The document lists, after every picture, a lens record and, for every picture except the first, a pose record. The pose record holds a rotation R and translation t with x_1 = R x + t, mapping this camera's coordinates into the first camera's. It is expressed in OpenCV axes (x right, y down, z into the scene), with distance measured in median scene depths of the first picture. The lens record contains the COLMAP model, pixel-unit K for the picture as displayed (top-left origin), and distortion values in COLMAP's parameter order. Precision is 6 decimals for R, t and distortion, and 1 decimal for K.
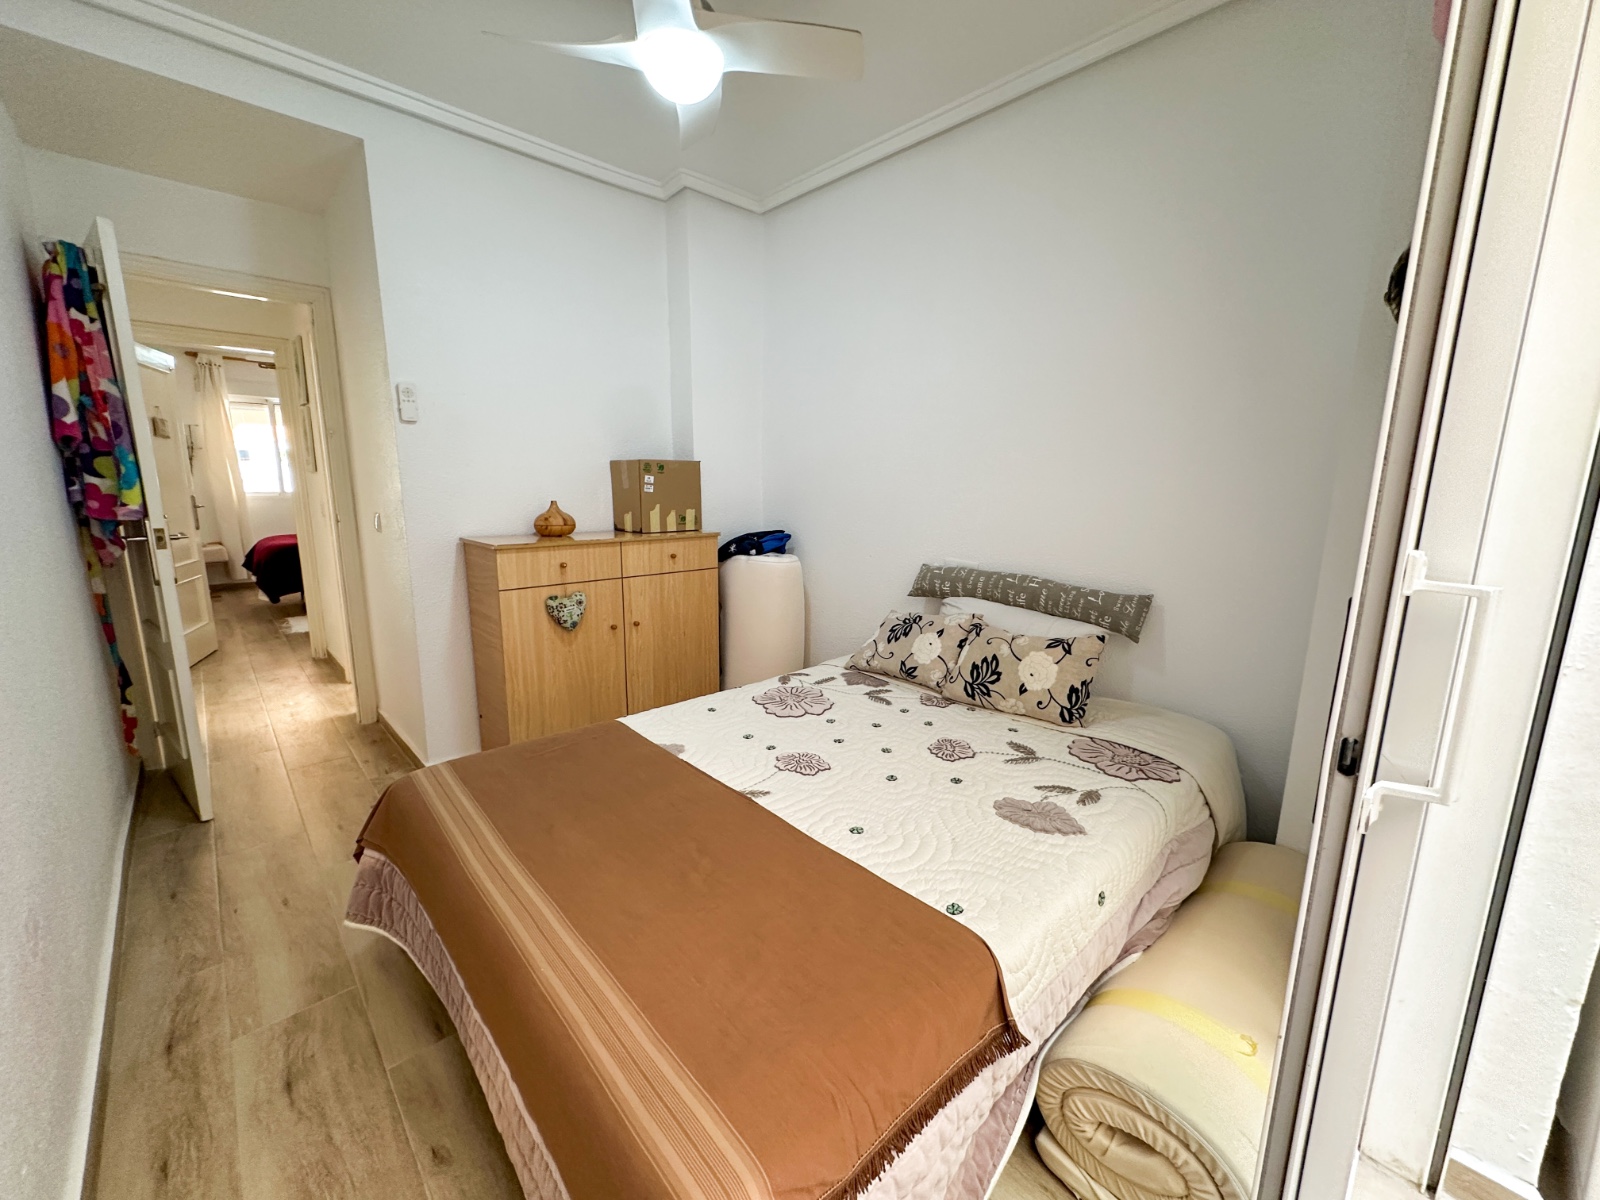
lens RADIAL K [[638.2, 0, 799.0], [0, 638.2, 601.5], [0, 0, 1]] dist [0.000305, 0.000307]
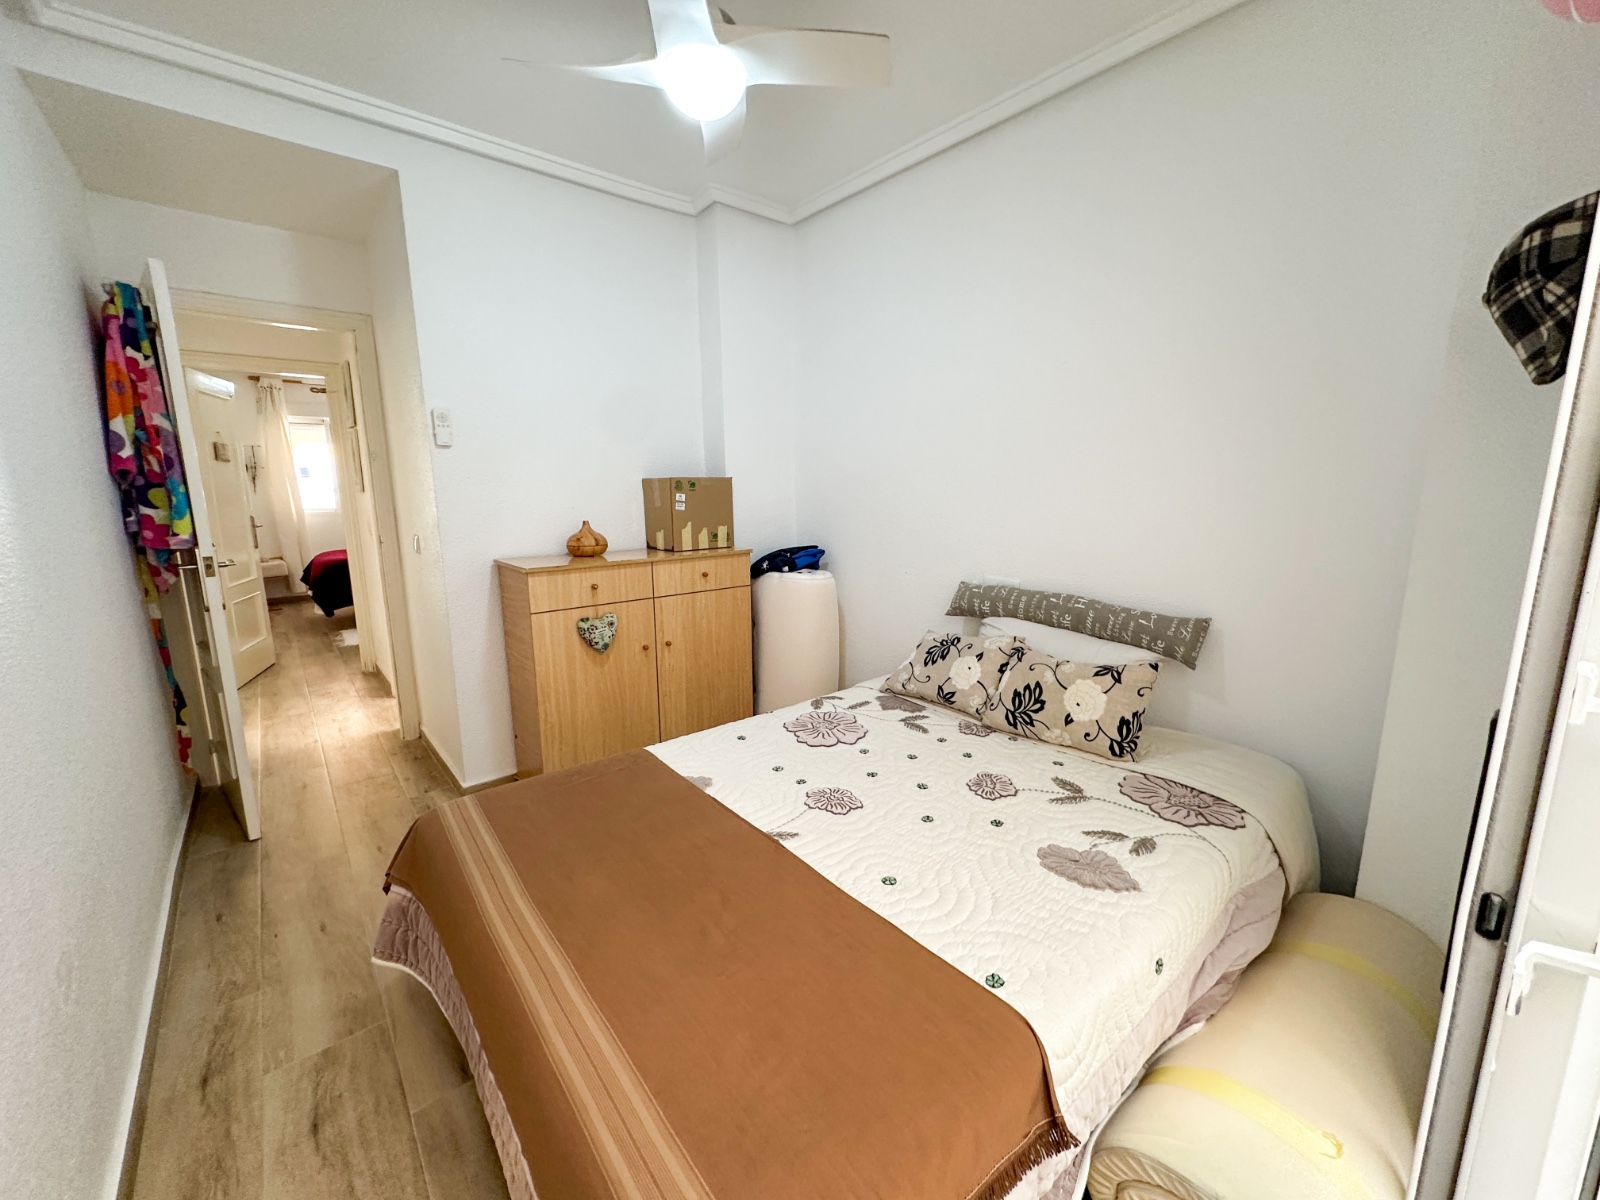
lens RADIAL K [[638.2, 0, 799.0], [0, 638.2, 601.9], [0, 0, 1]] dist [0.000305, 0.000307]
pose [[0.998099, -0.006642, -0.061276, 0.011831], [0.006342, 0.999967, -0.005080, -0.032009], [0.061308, 0.004681, 0.998108, 0.033200]]
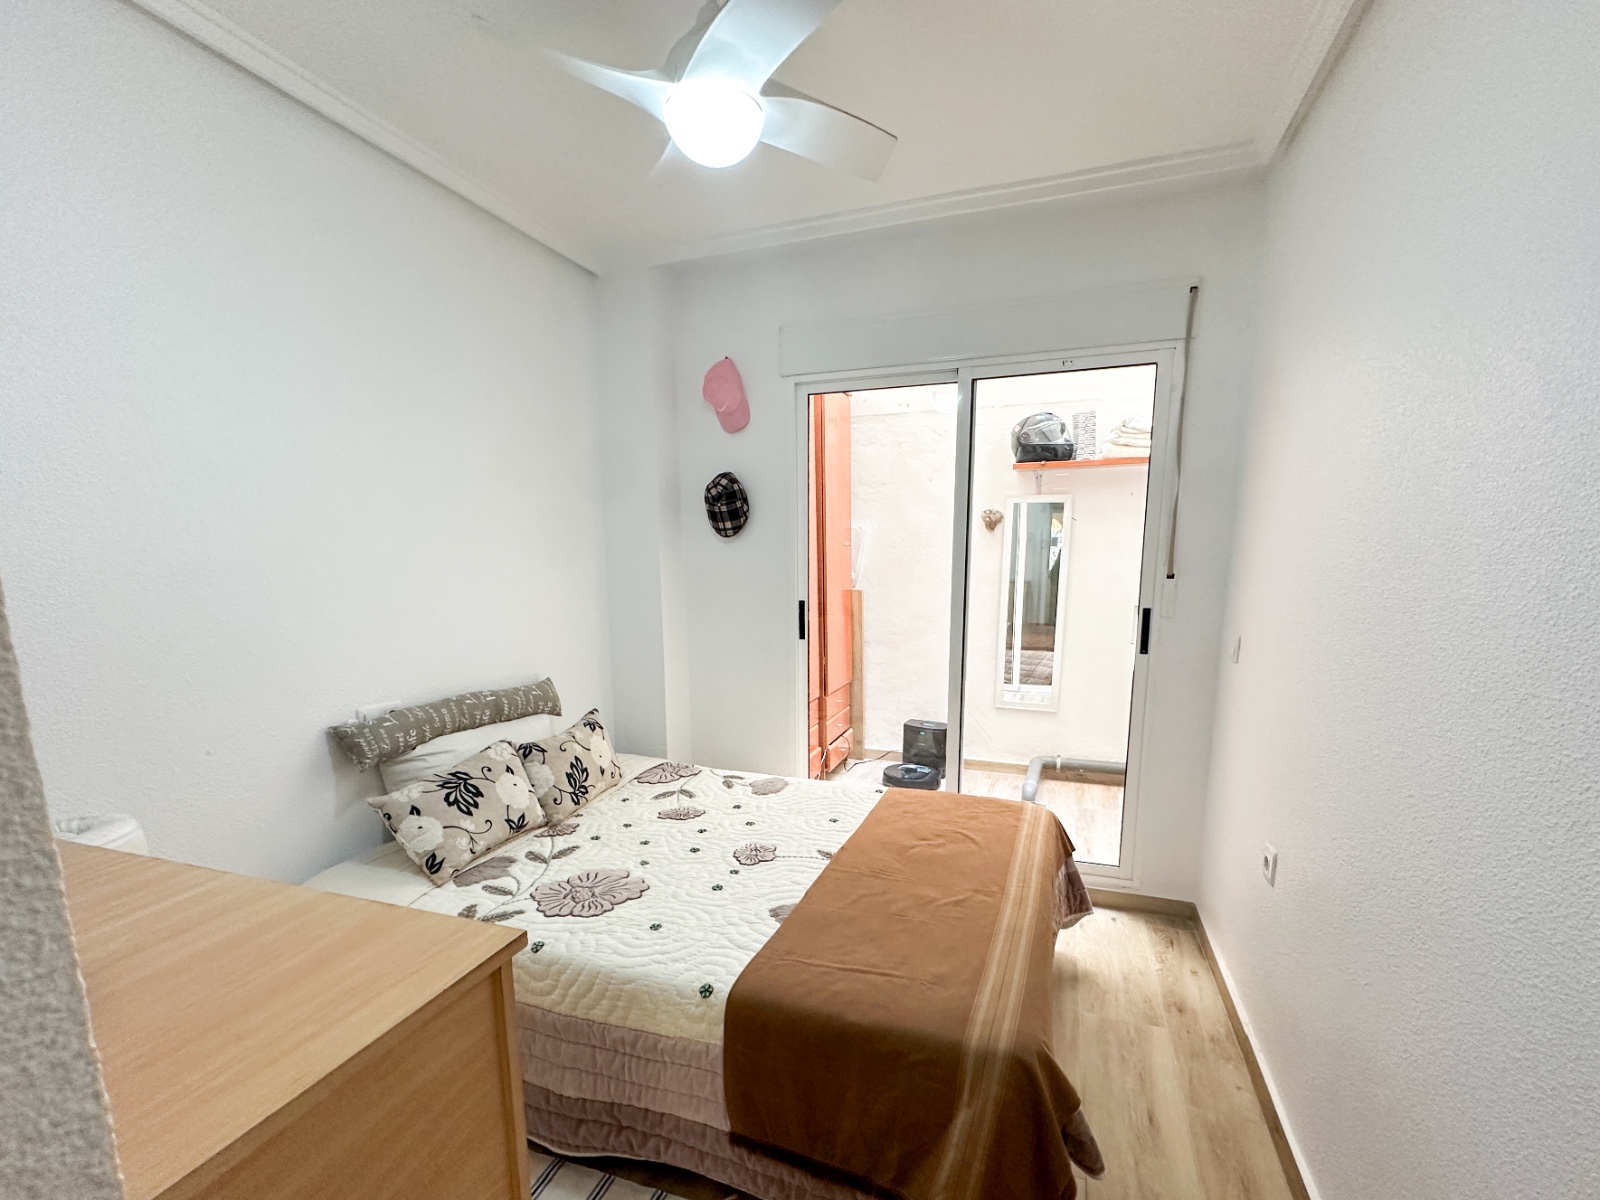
lens RADIAL K [[665.6, 0, 828.0], [0, 665.6, 678.5], [0, 0, 1]] dist [0.001845, 0.000159]
pose [[-0.467748, -0.169141, 0.867527, -0.824457], [0.160398, 0.948977, 0.271504, -0.271628], [-0.869186, 0.266145, -0.416752, 1.048337]]
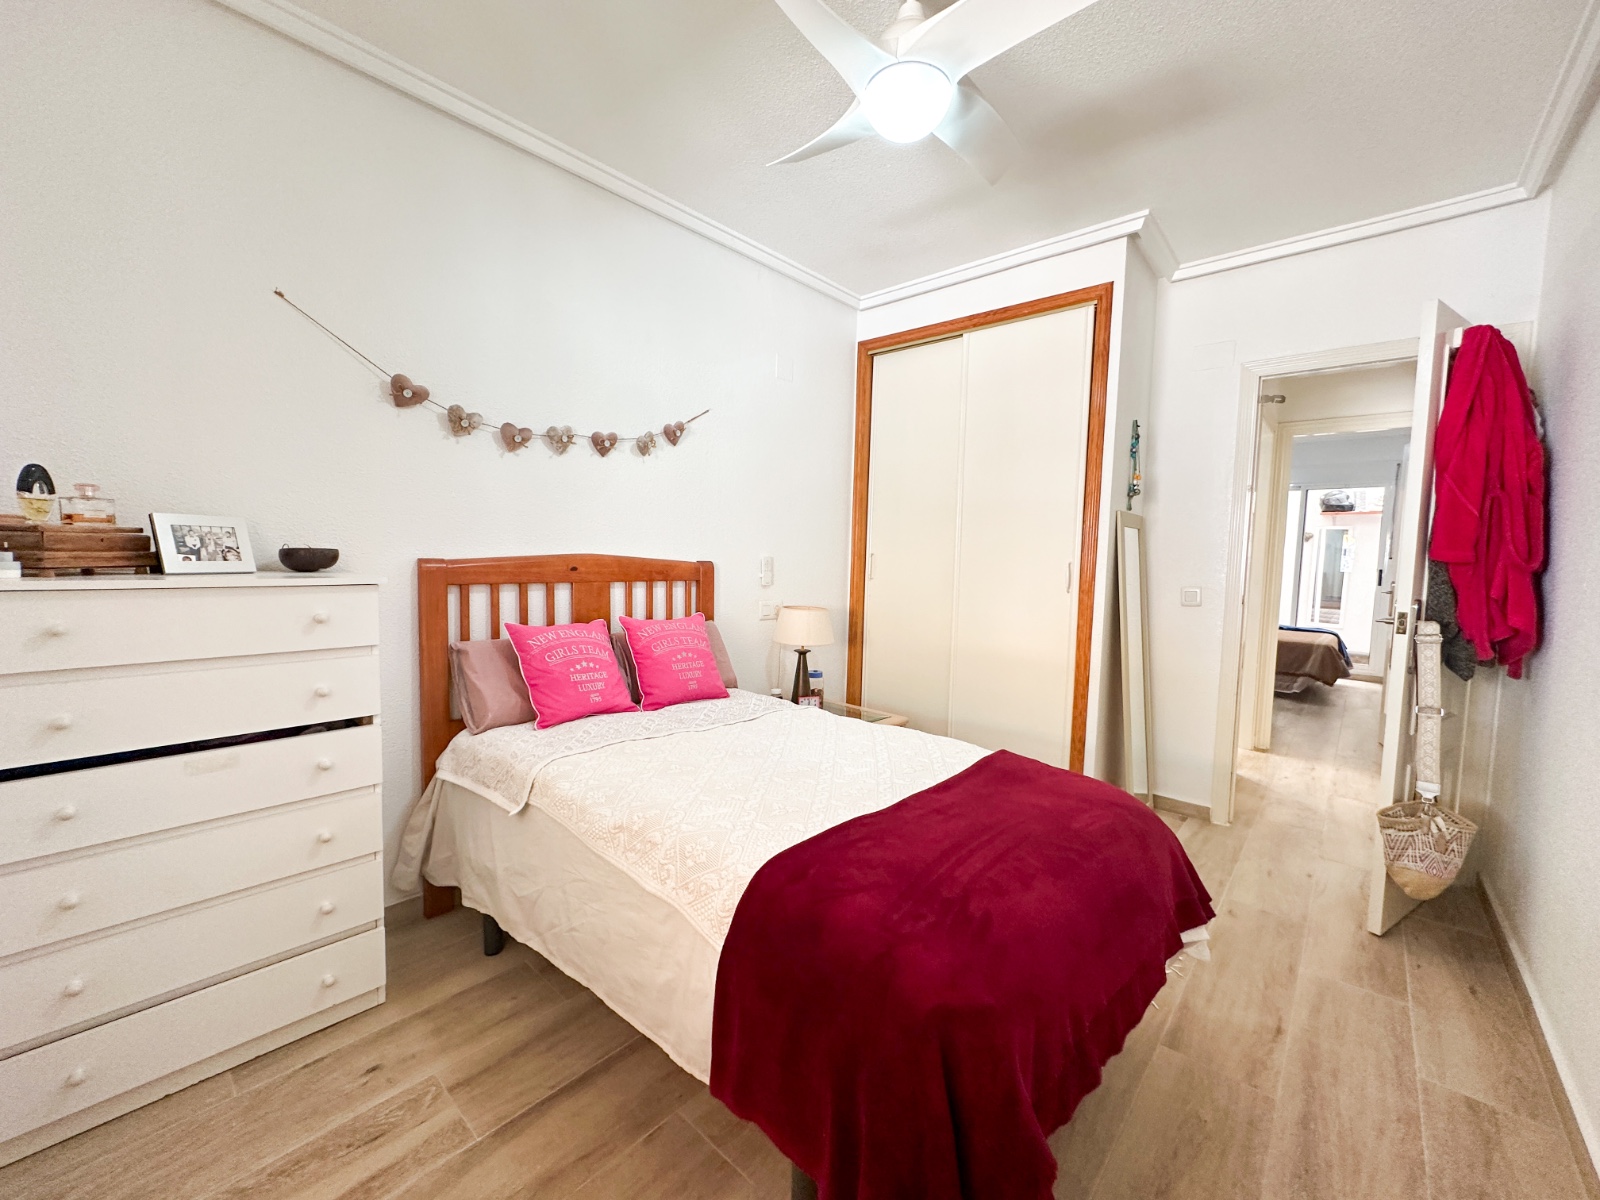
lens RADIAL K [[638.2, 0, 802.5], [0, 638.2, 600.4], [0, 0, 1]] dist [0.000305, 0.000307]
pose [[-0.094773, -0.089429, 0.991474, -3.223008], [0.158109, 0.981963, 0.103685, -0.659761], [-0.982863, 0.166587, -0.078924, 3.424275]]
